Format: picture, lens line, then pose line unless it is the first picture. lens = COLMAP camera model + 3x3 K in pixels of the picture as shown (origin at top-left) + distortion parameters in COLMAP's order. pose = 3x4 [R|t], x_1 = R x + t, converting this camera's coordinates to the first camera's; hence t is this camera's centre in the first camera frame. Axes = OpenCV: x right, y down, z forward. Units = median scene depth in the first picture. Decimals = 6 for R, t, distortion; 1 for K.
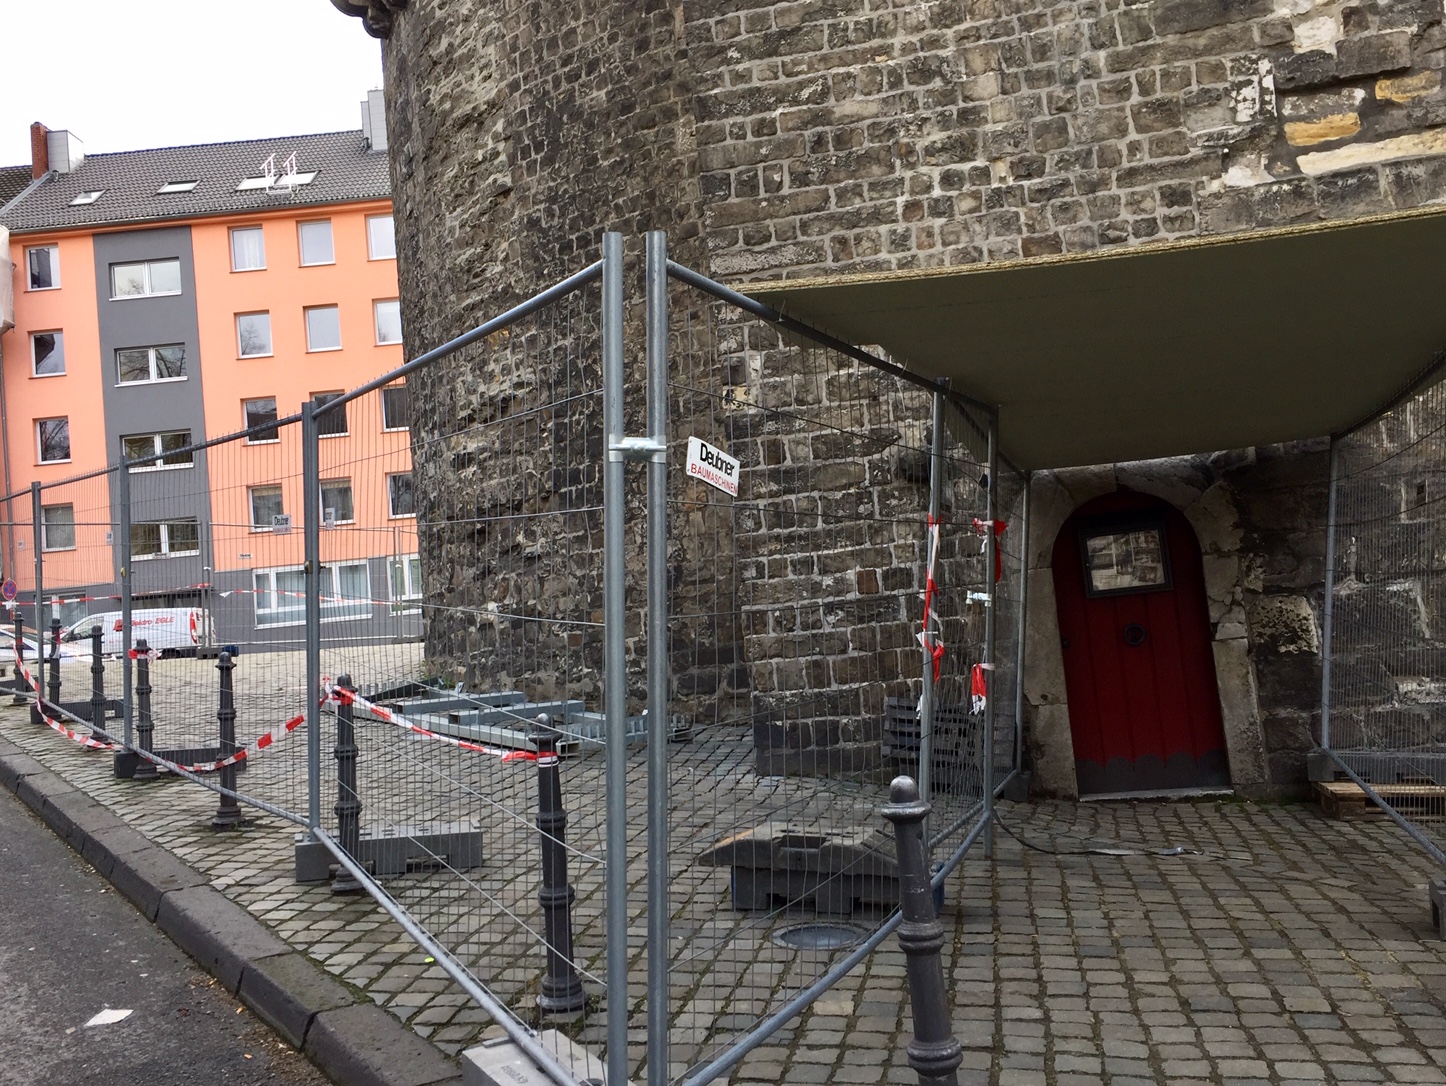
lens RADIAL K [[1390.4, 0, 723.0], [0, 1390.4, 543.0], [0, 0, 1]] dist [0.073287, -0.000771]
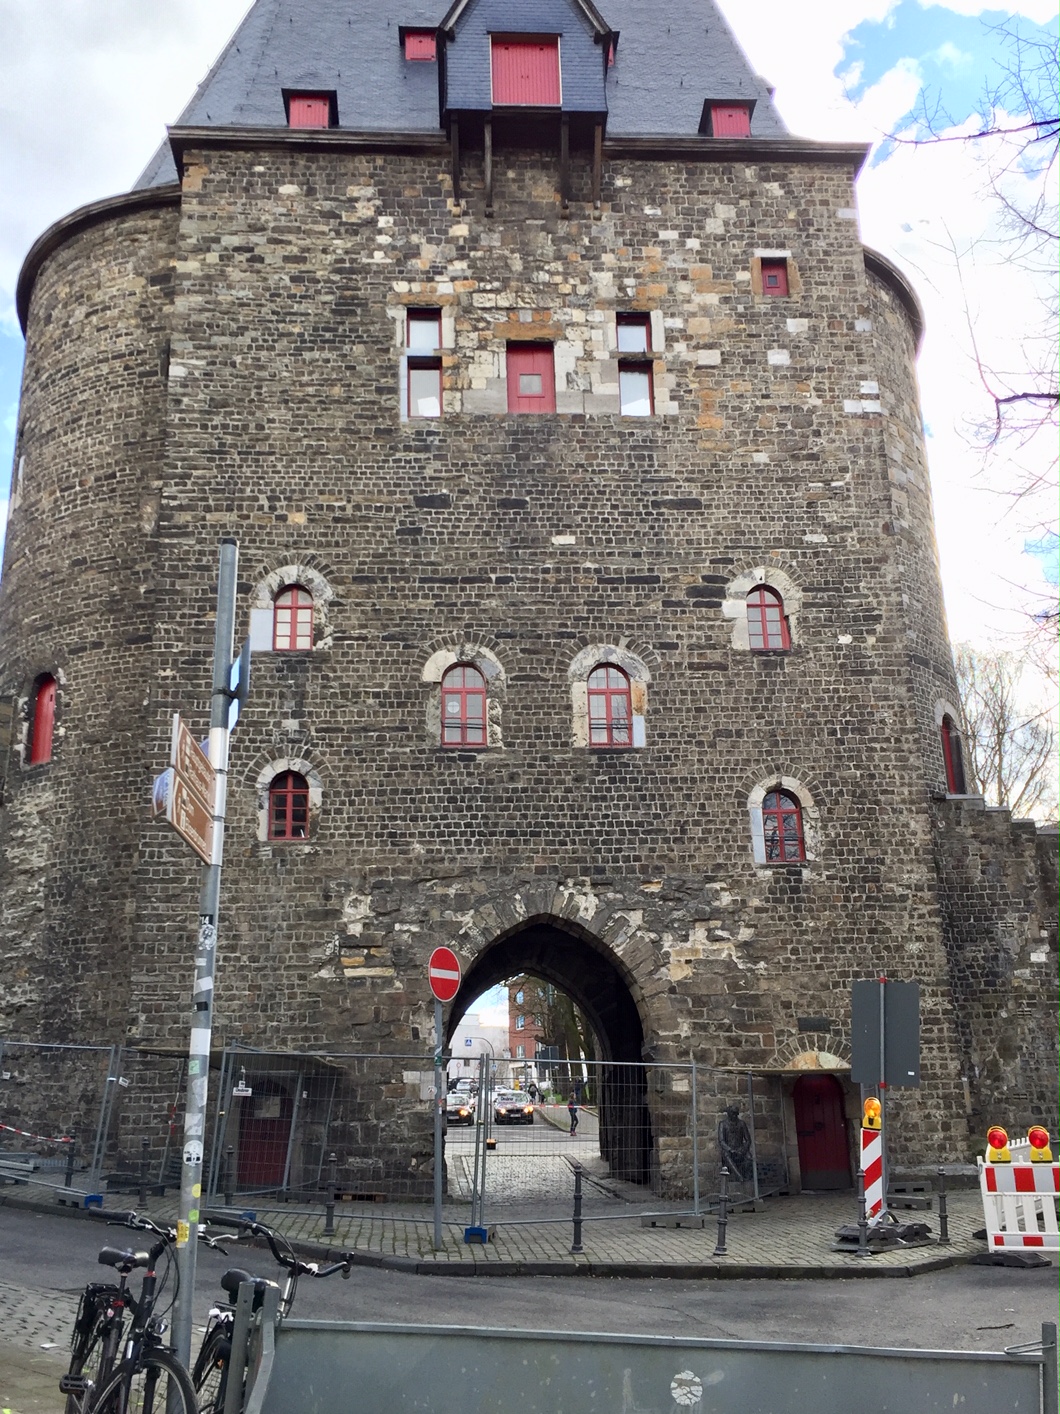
lens RADIAL K [[1359.7, 0, 529.0], [0, 1359.7, 740.7], [0, 0, 1]] dist [0.073287, -0.000771]
pose [[0.951281, 0.160711, 0.263129, -0.048784], [-0.093412, 0.963526, -0.250784, -0.052719], [-0.293835, 0.213986, 0.931596, -1.778169]]
